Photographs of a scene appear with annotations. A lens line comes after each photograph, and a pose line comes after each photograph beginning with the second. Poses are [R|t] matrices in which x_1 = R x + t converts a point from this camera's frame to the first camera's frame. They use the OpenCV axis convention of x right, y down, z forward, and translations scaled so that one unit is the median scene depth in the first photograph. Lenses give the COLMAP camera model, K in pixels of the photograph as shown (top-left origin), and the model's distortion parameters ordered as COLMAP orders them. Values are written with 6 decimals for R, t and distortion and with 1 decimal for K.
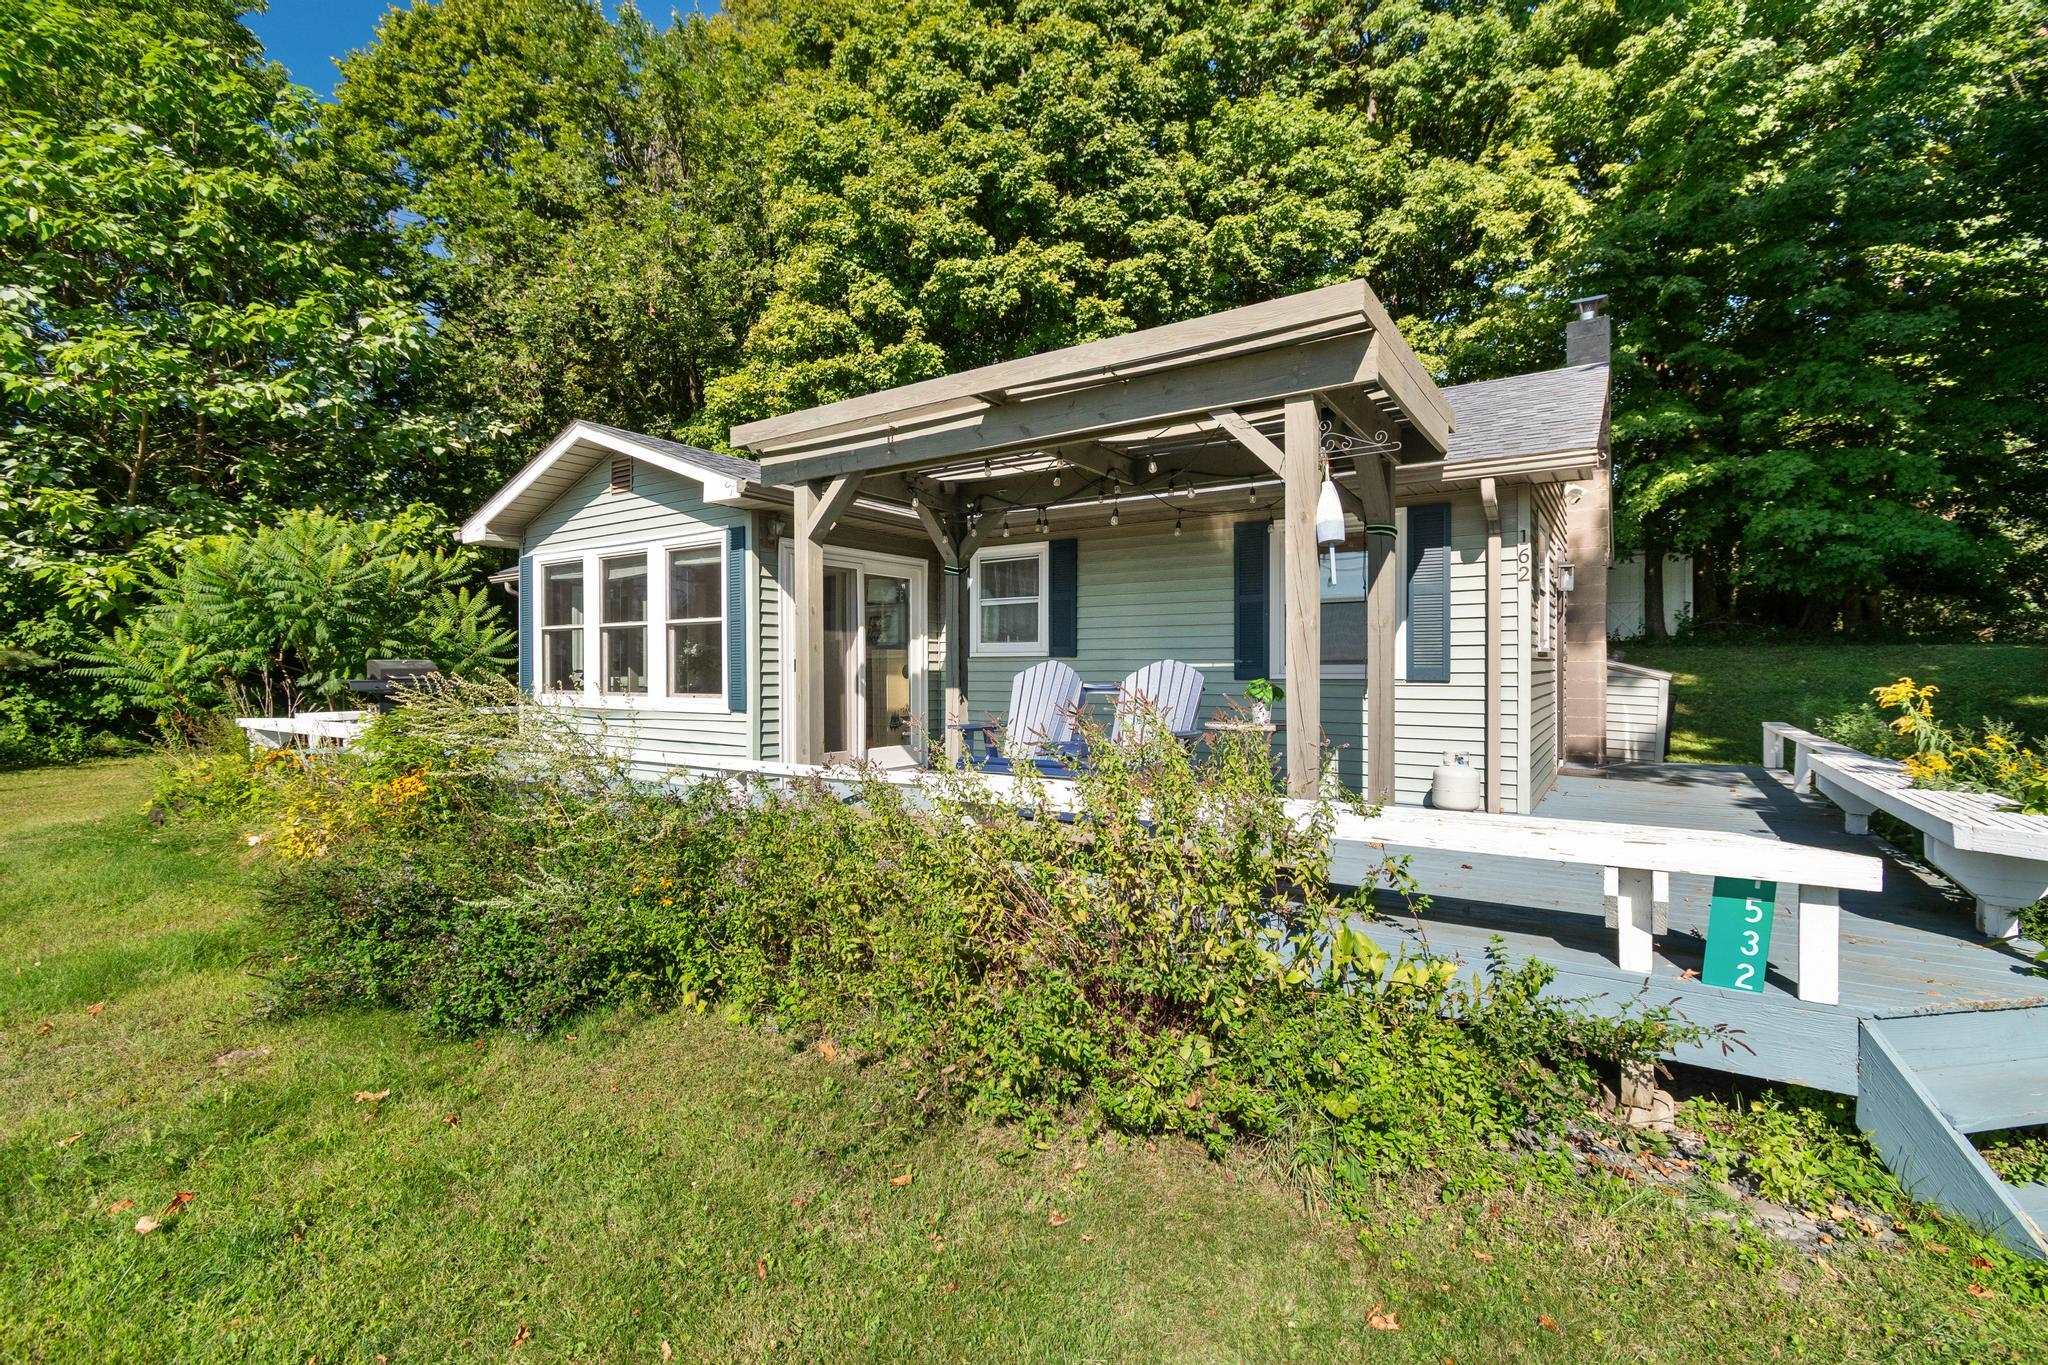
lens RADIAL K [[882.3, 0, 1030.1], [0, 882.3, 673.1], [0, 0, 1]] dist [0.000182, -0.000079]
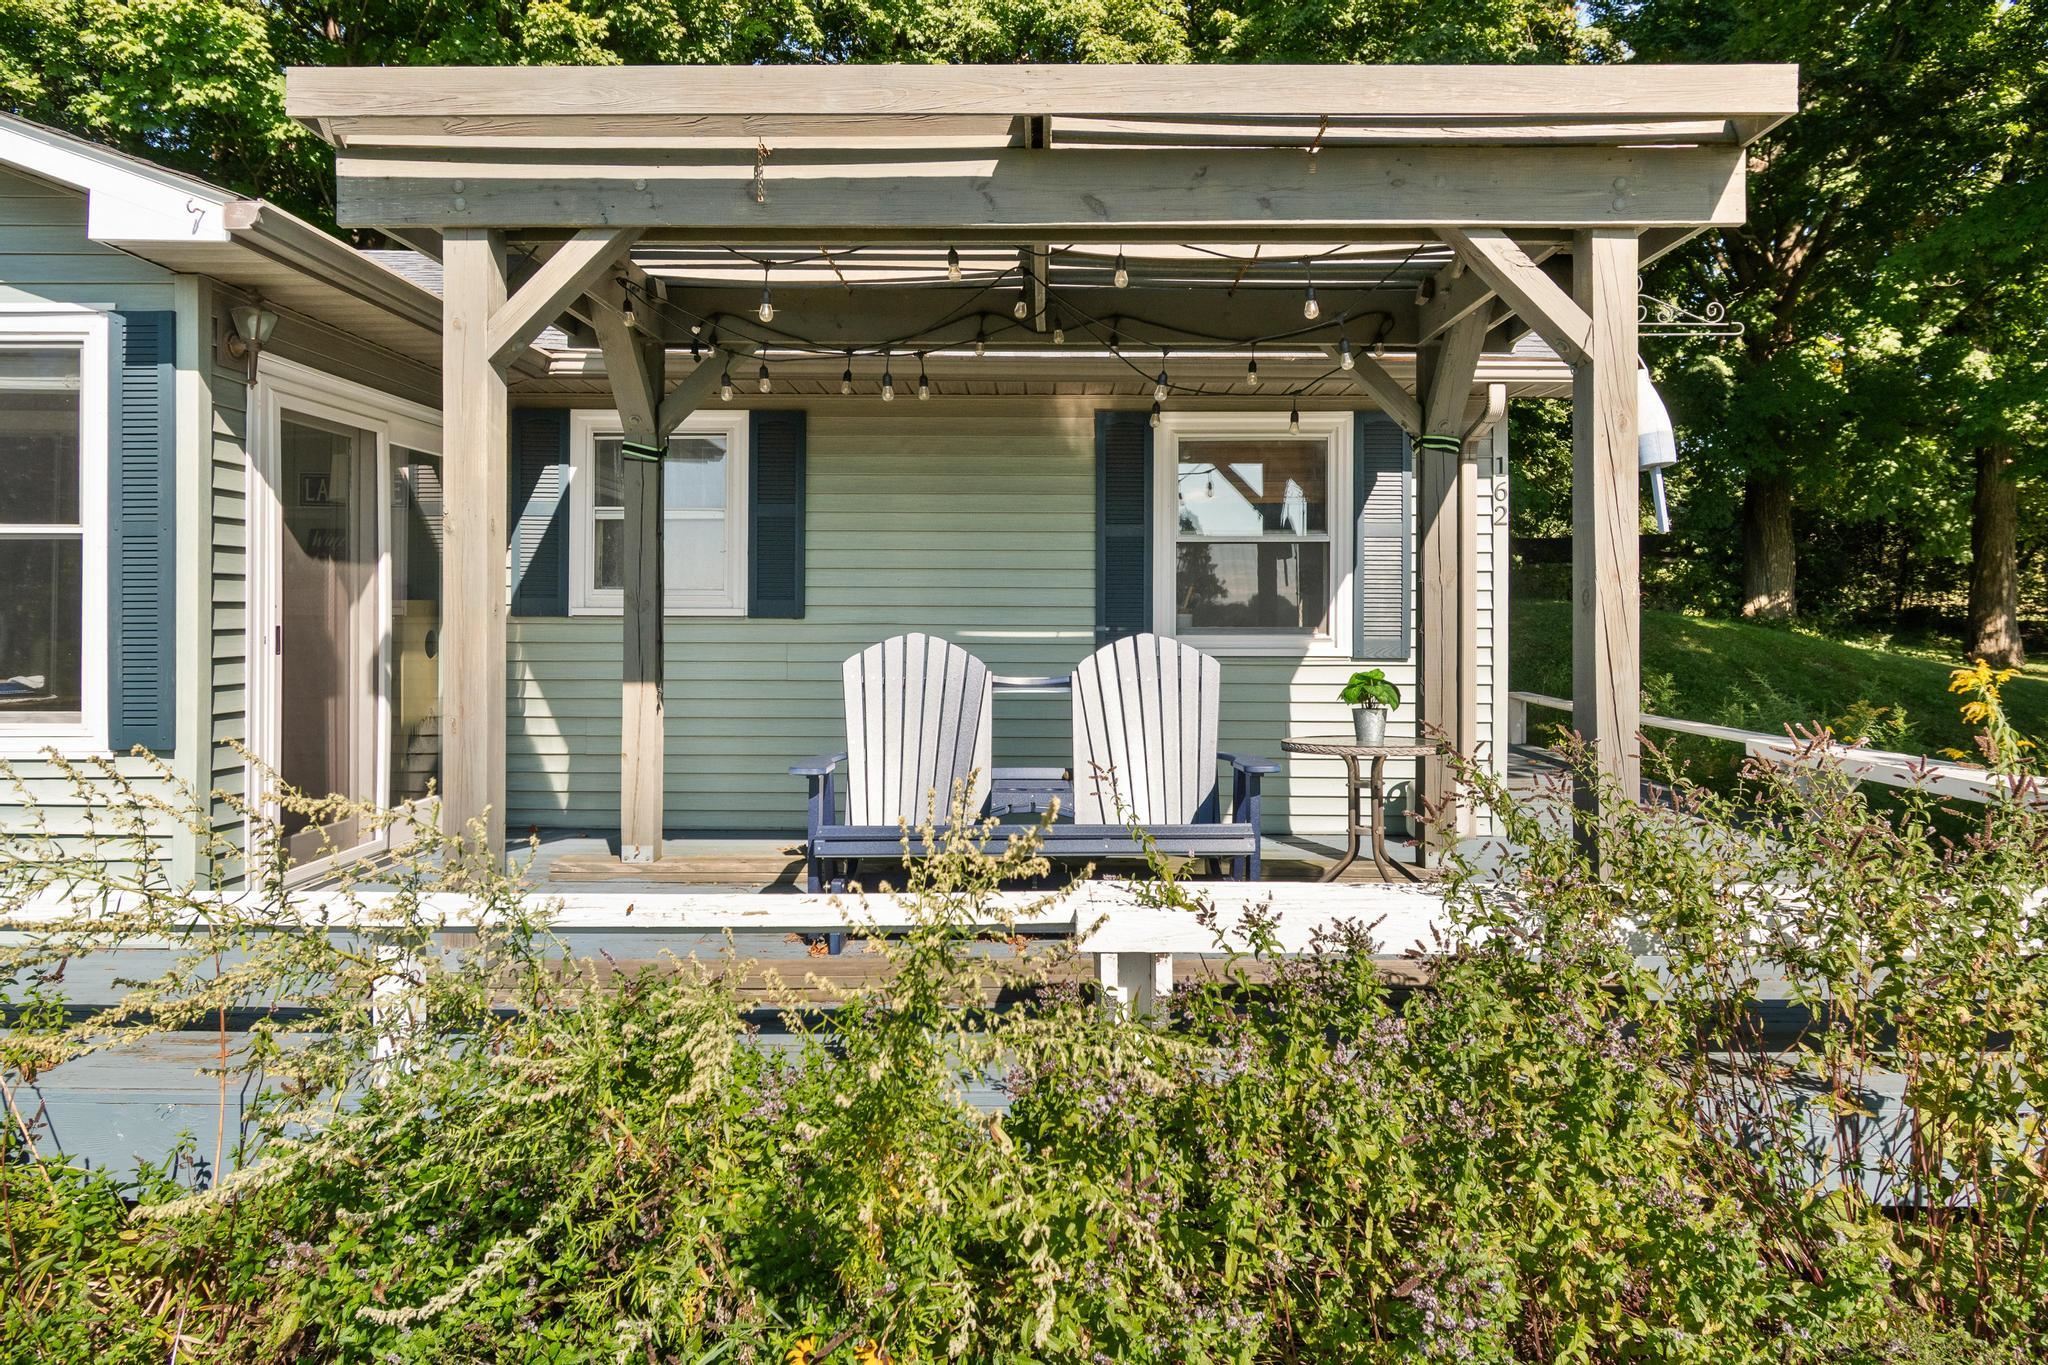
lens RADIAL K [[1248.2, 0, 1018.5], [0, 1248.2, 613.9], [0, 0, 1]] dist [0.000683, 0.001219]
pose [[0.840363, 0.002036, 0.542020, -0.133630], [-0.001491, 0.999998, -0.001443, -0.009744], [-0.542022, 0.000405, 0.840364, 0.122147]]
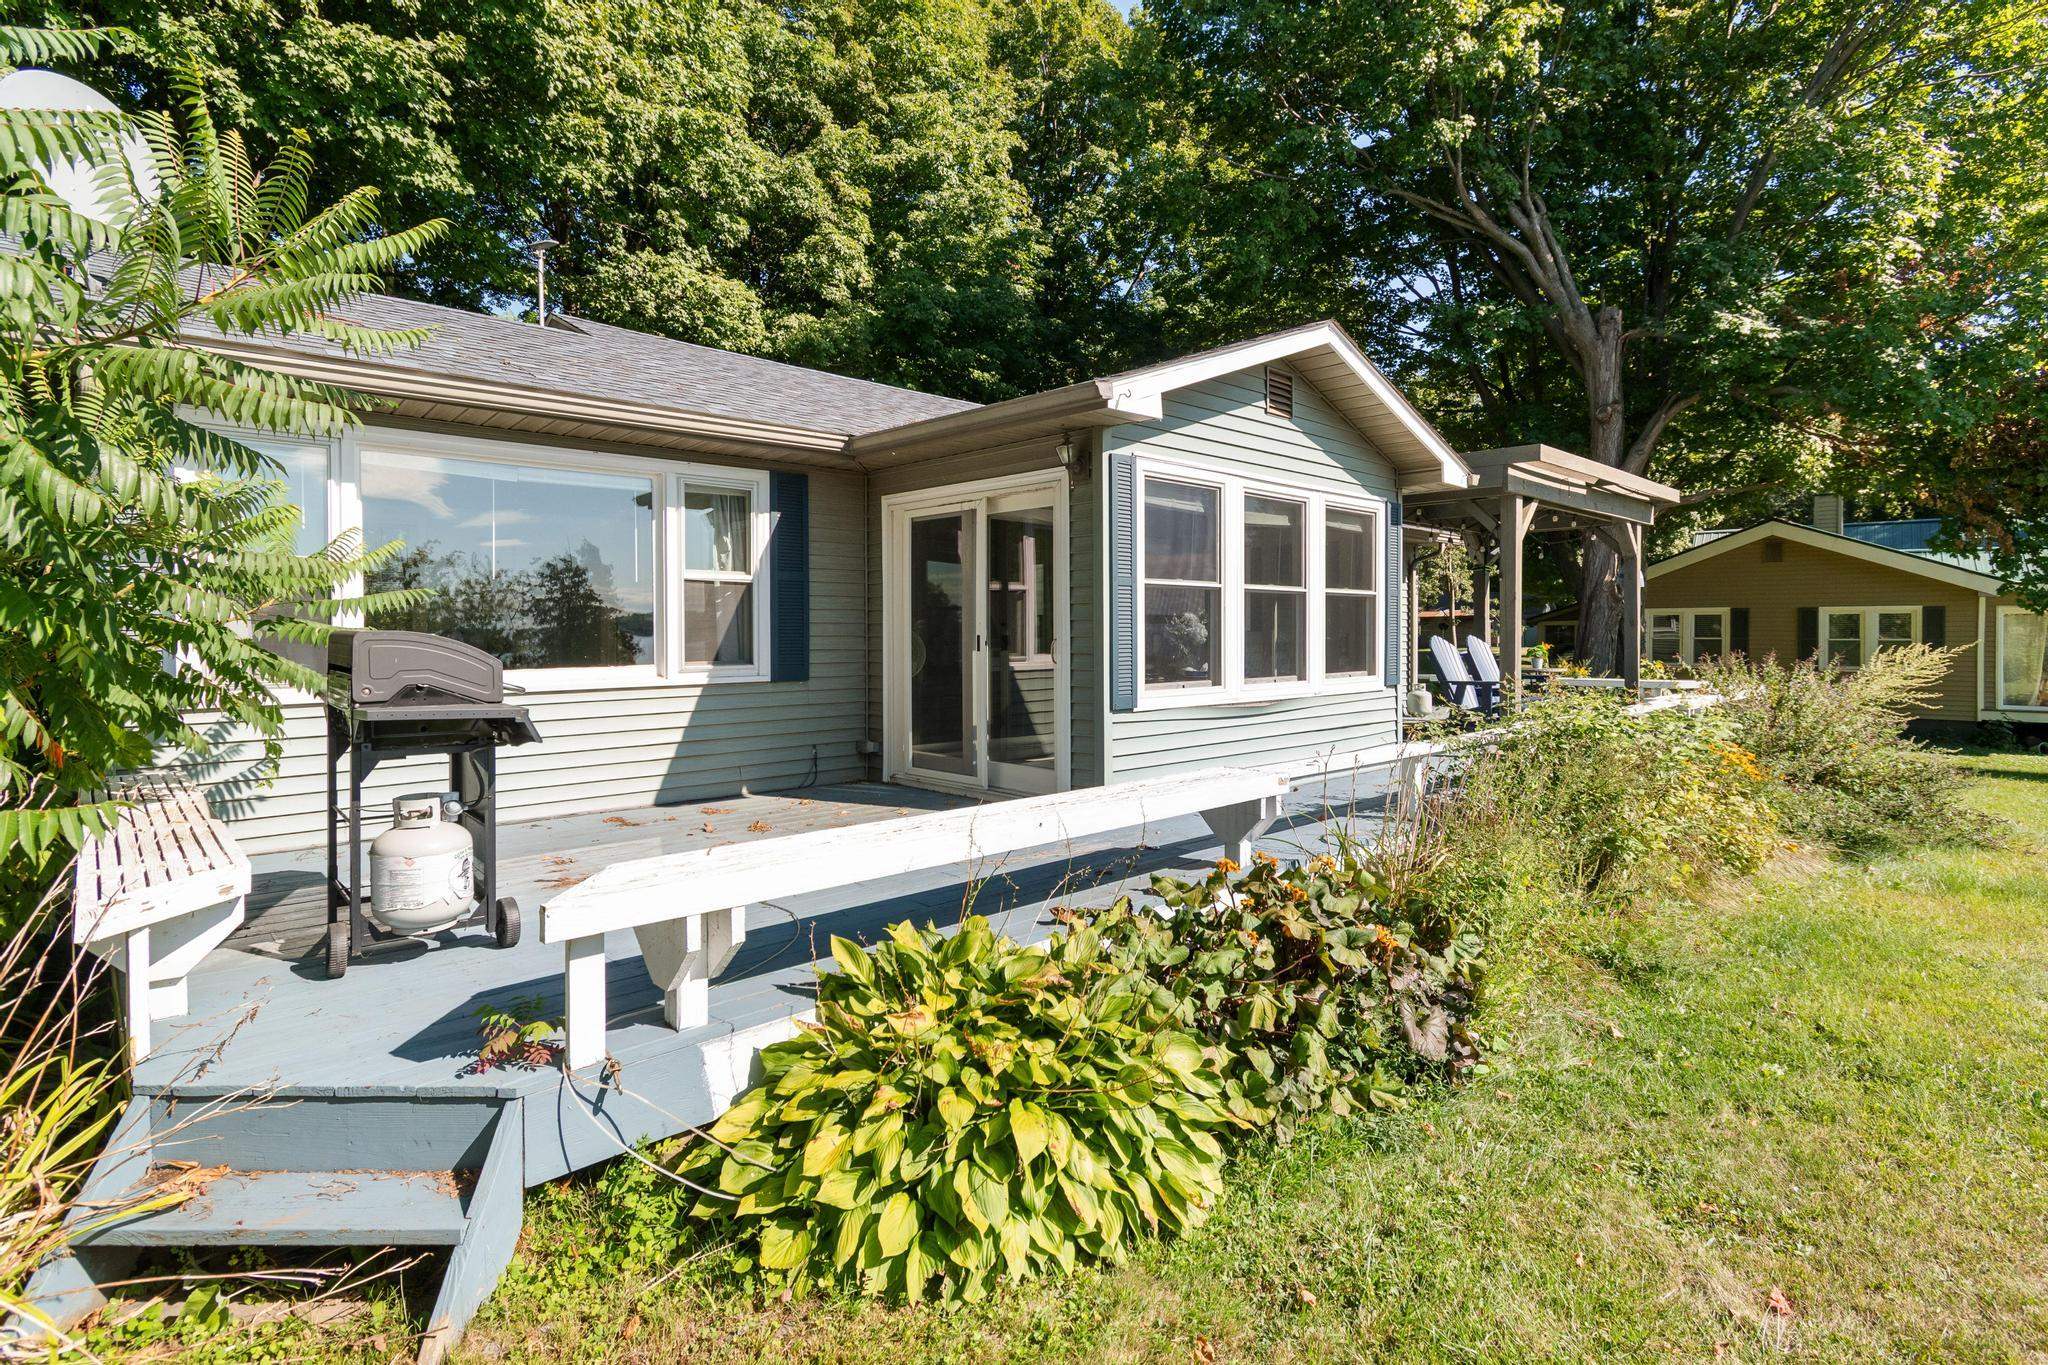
lens RADIAL K [[996.6, 0, 1020.3], [0, 996.6, 645.2], [0, 0, 1]] dist [-0.002606, -0.000626]
pose [[0.239576, -0.010999, 0.970815, -0.669787], [0.005104, 0.999936, 0.010070, -0.007667], [-0.970864, 0.002543, 0.239617, 0.500306]]
